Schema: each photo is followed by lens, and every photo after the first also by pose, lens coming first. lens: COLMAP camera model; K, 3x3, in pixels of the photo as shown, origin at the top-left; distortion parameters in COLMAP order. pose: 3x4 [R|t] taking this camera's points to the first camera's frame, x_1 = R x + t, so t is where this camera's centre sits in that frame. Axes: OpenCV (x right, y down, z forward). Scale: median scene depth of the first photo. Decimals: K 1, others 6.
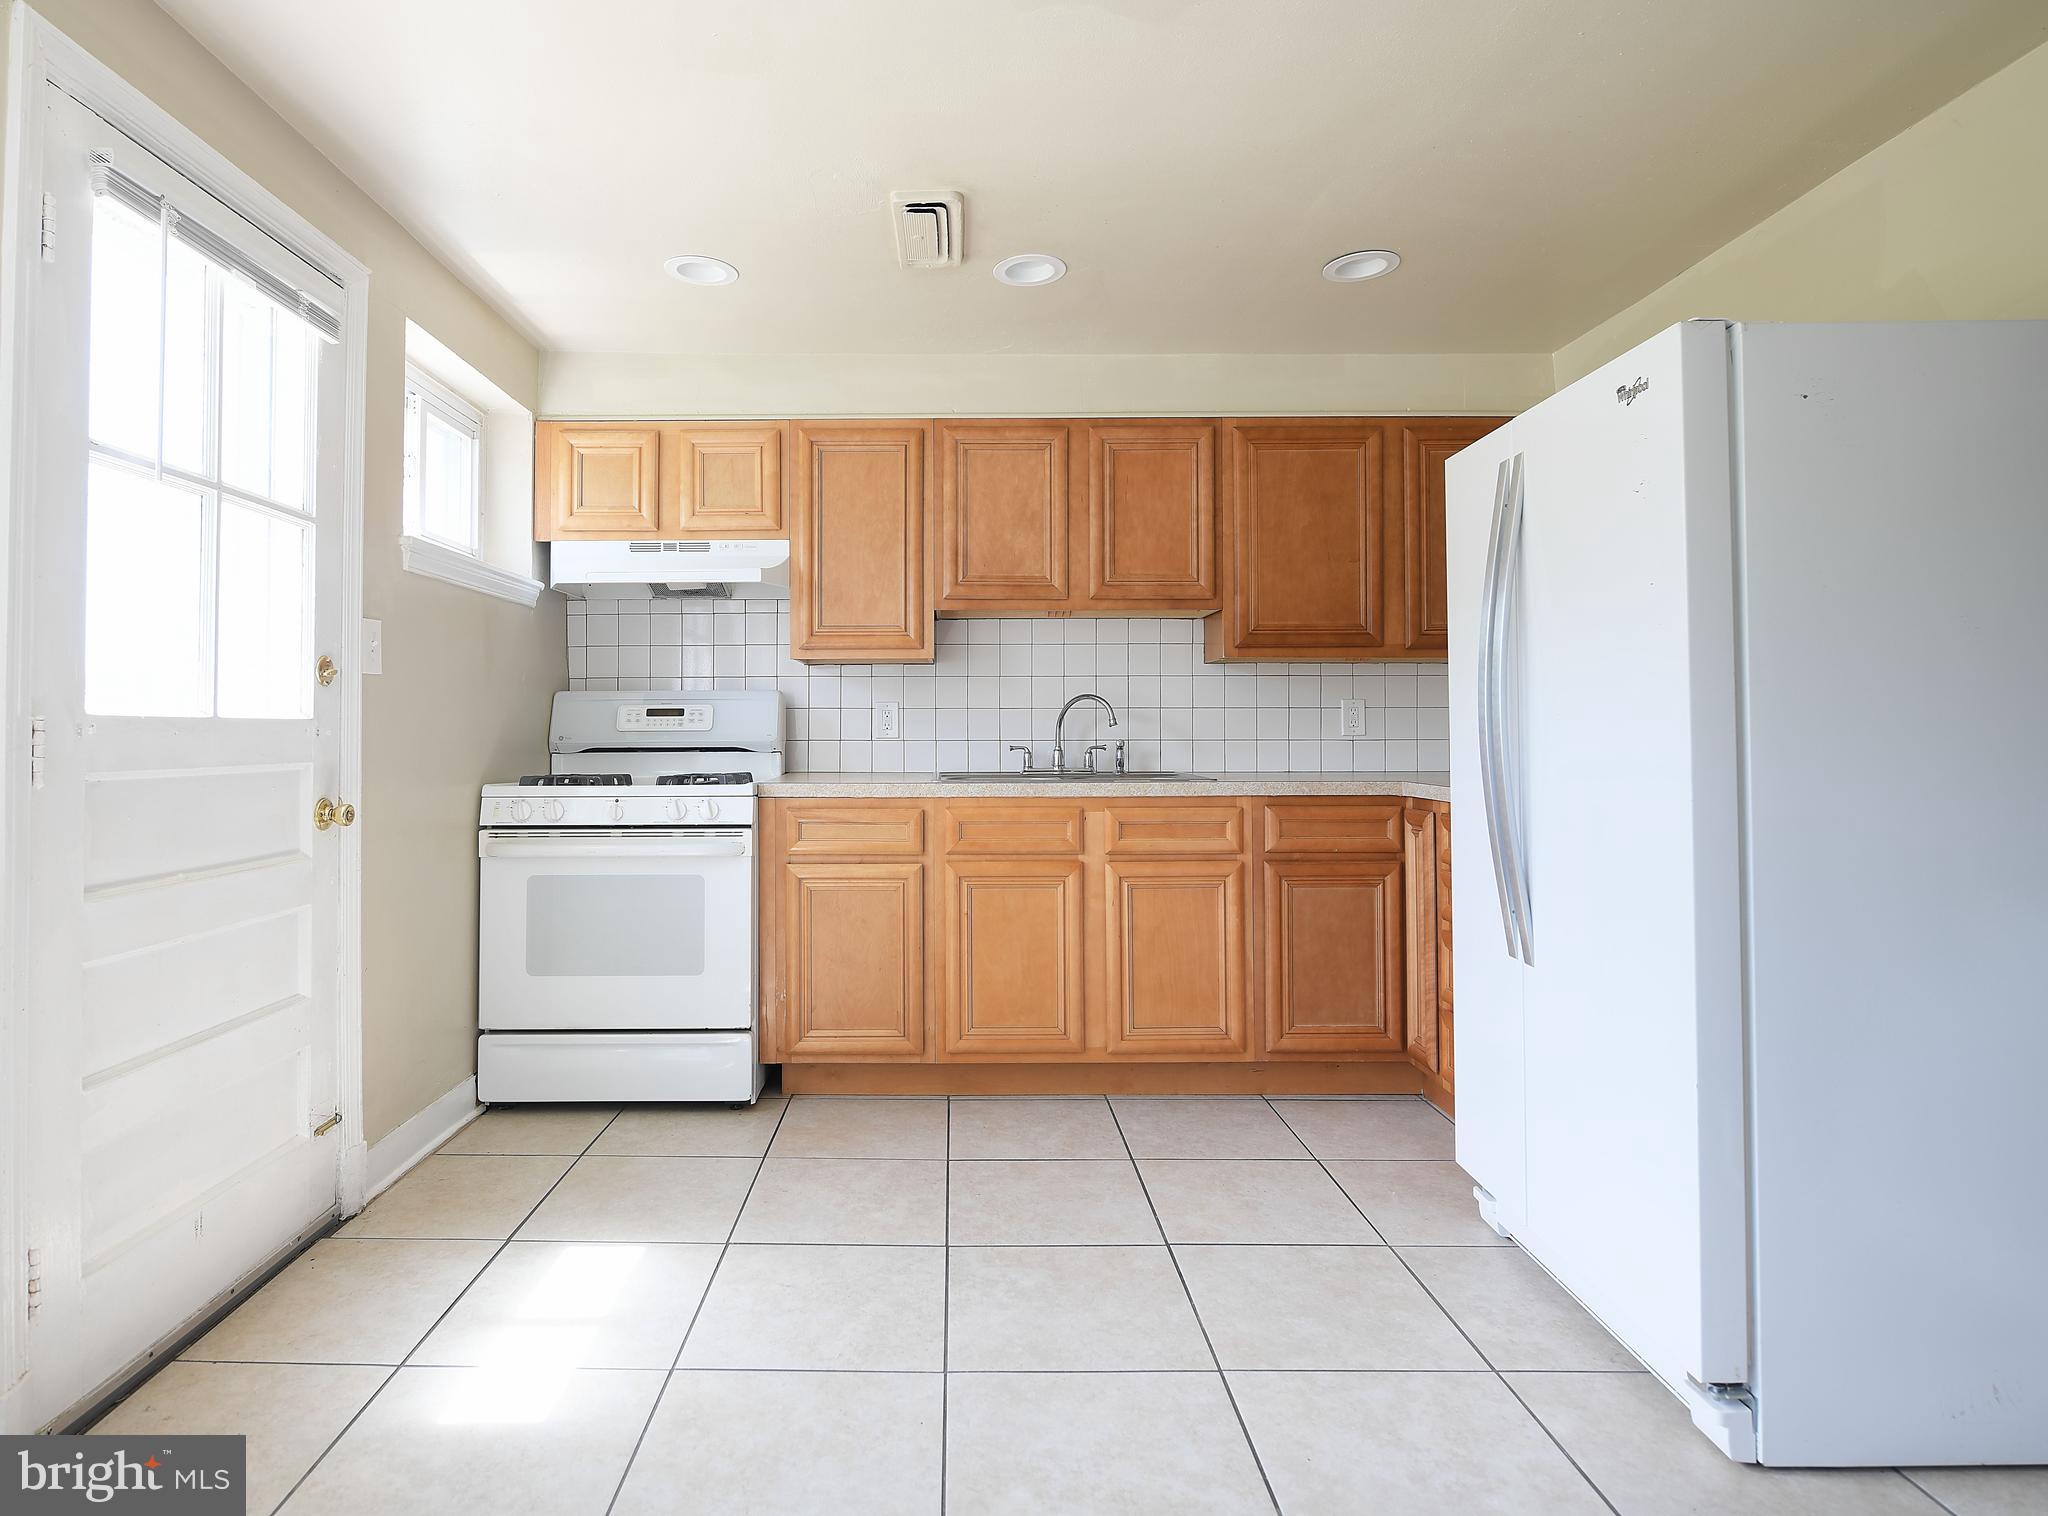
lens RADIAL K [[1115.0, 0, 945.3], [0, 1115.0, 705.8], [0, 0, 1]] dist [-0.002205, -0.001256]
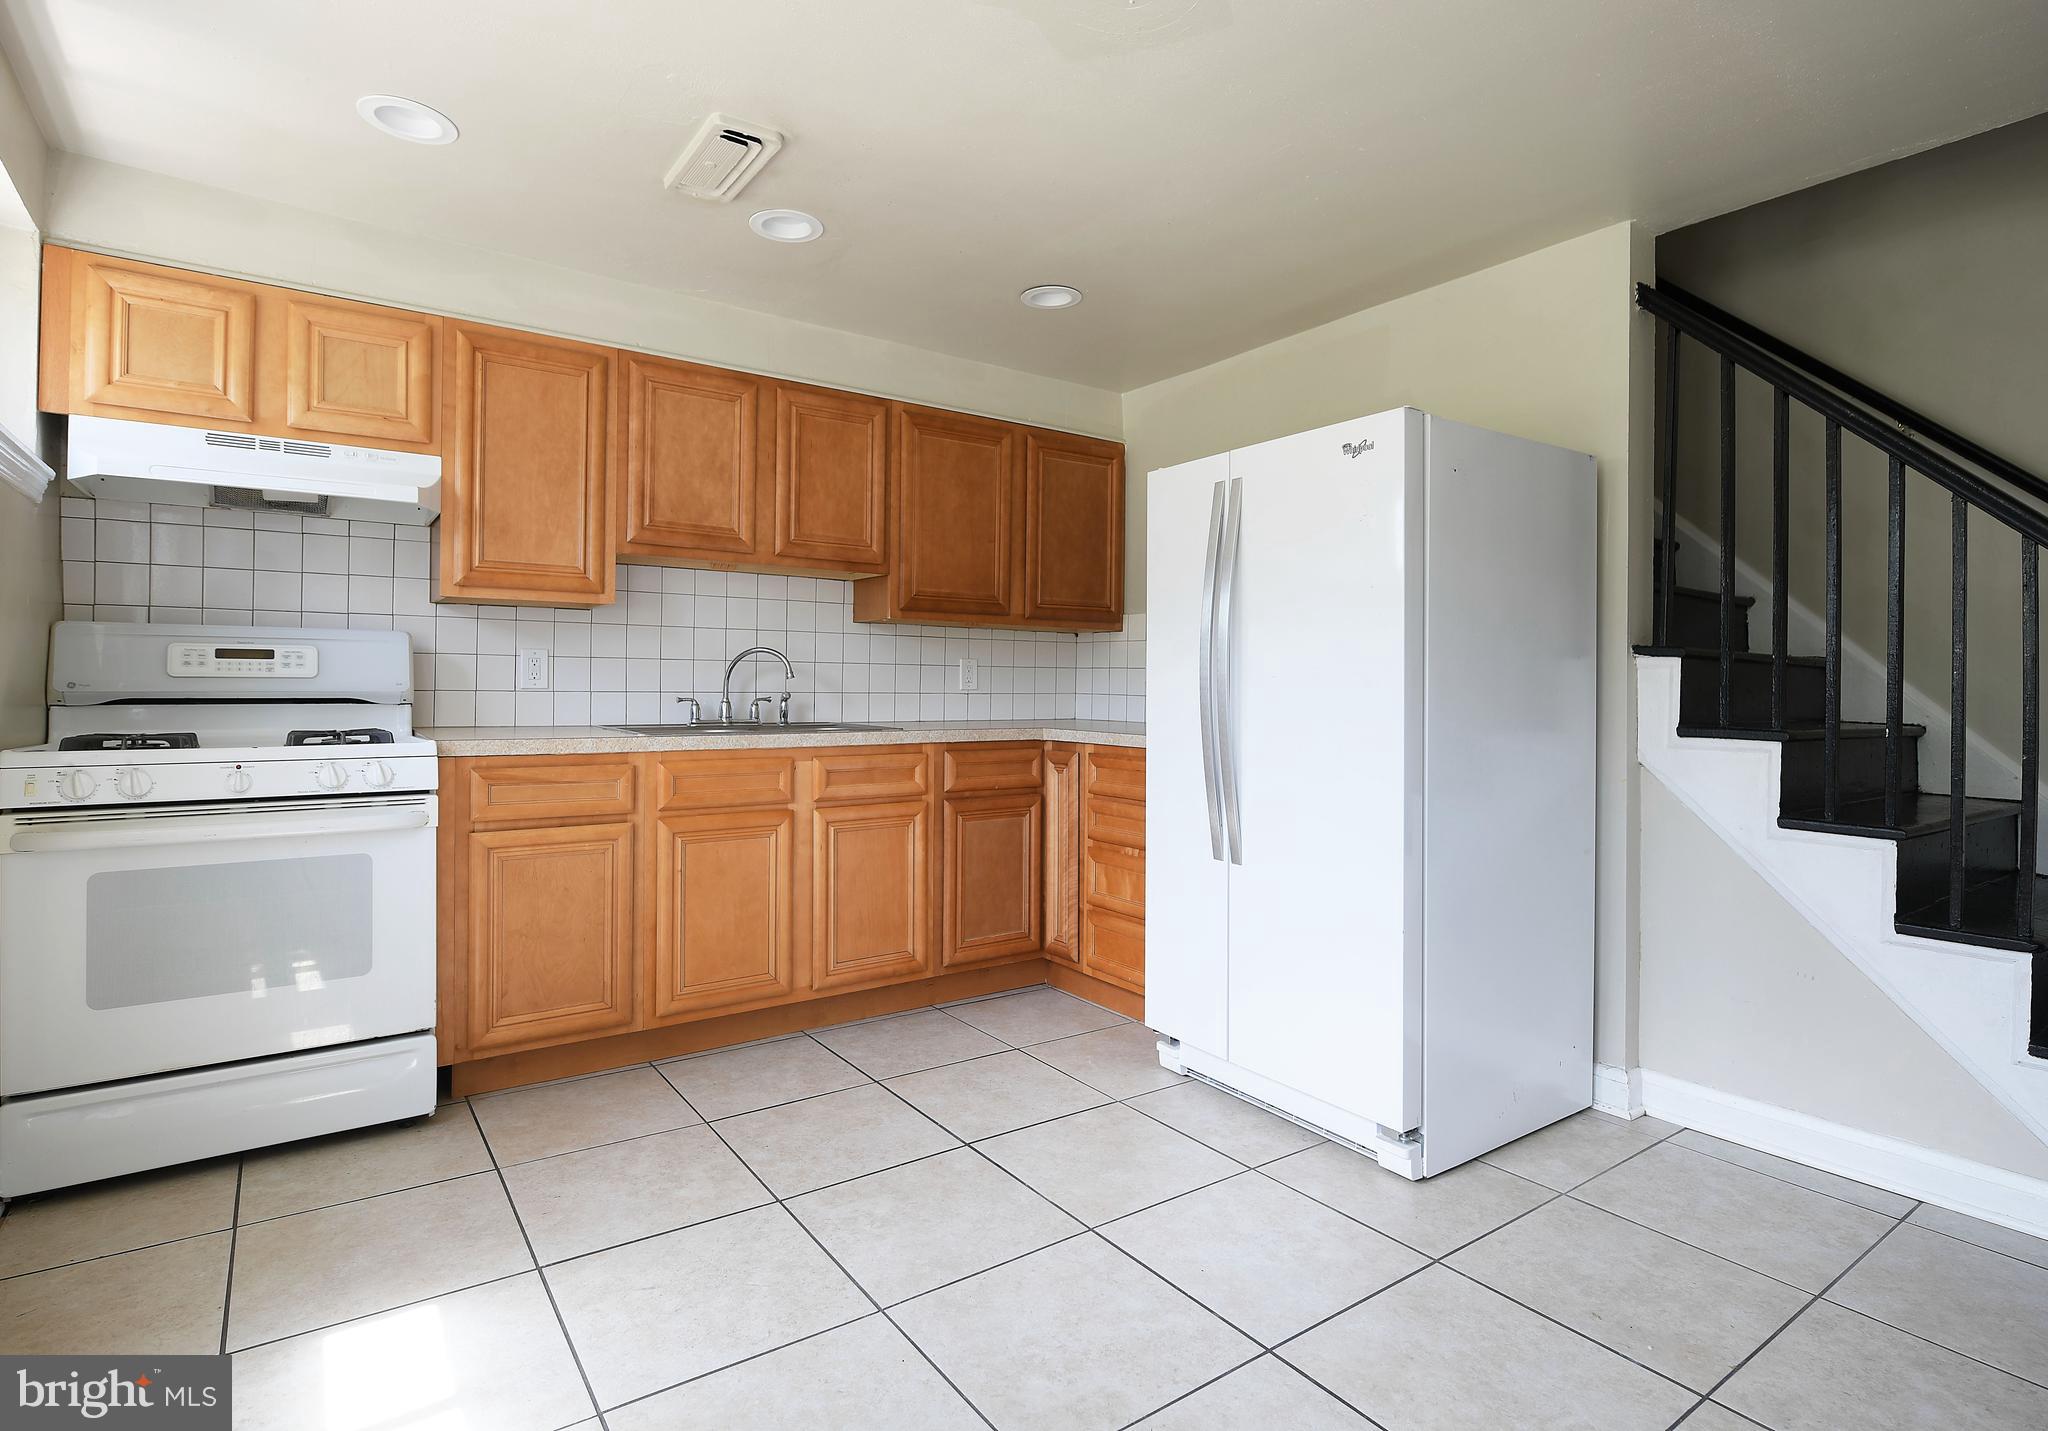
lens RADIAL K [[1040.0, 0, 1024.2], [0, 1040.0, 679.8], [0, 0, 1]] dist [-0.001723, -0.001510]
pose [[0.811912, 0.013117, 0.583633, -0.266100], [-0.024344, 0.999639, 0.011399, 0.002845], [-0.583273, -0.023463, 0.811938, 0.093925]]
